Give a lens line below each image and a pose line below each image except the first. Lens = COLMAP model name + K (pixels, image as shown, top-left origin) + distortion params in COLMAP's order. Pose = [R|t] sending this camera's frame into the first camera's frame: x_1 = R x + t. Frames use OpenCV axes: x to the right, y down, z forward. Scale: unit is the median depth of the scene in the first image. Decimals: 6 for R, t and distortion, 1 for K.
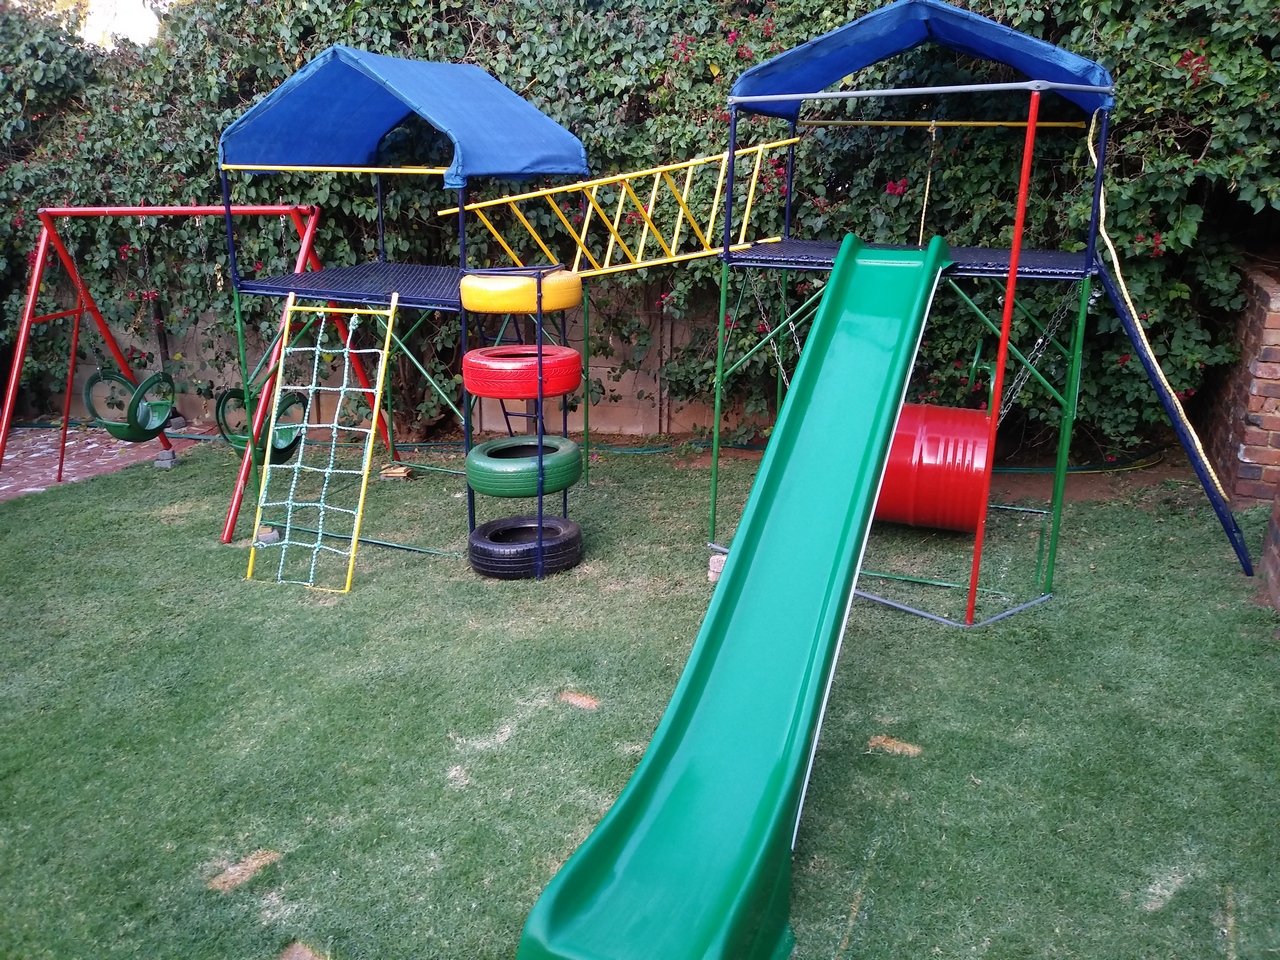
lens RADIAL K [[1031.4, 0, 640.6], [0, 1031.4, 468.9], [0, 0, 1]] dist [0.035594, -0.063096]
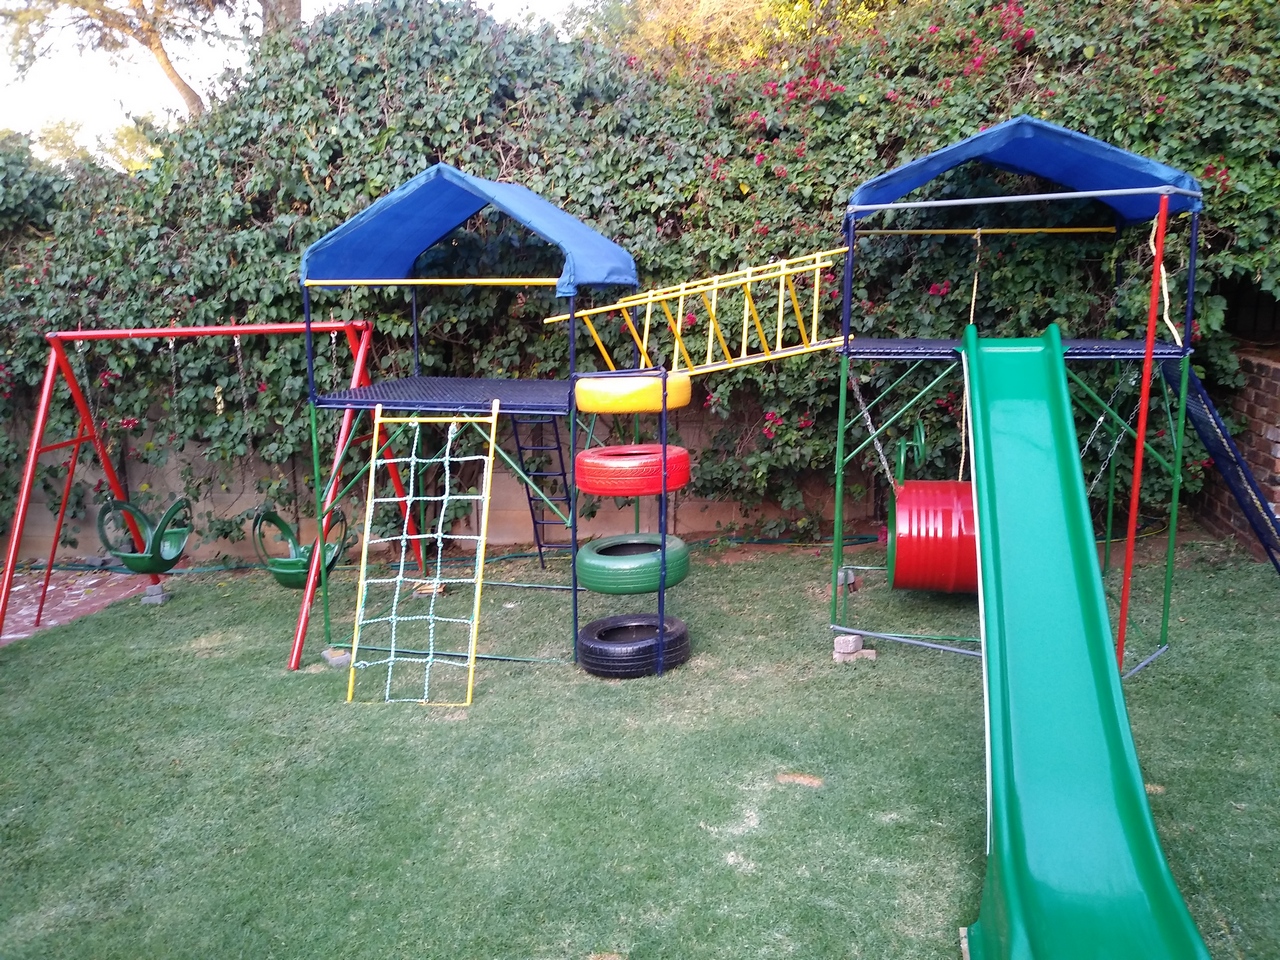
lens RADIAL K [[1031.4, 0, 645.8], [0, 1031.4, 471.1], [0, 0, 1]] dist [0.035594, -0.063096]
pose [[0.985444, -0.049586, 0.162610, -0.239628], [0.067592, 0.991944, -0.107140, 0.015081], [-0.155987, 0.116572, 0.980856, -0.002574]]
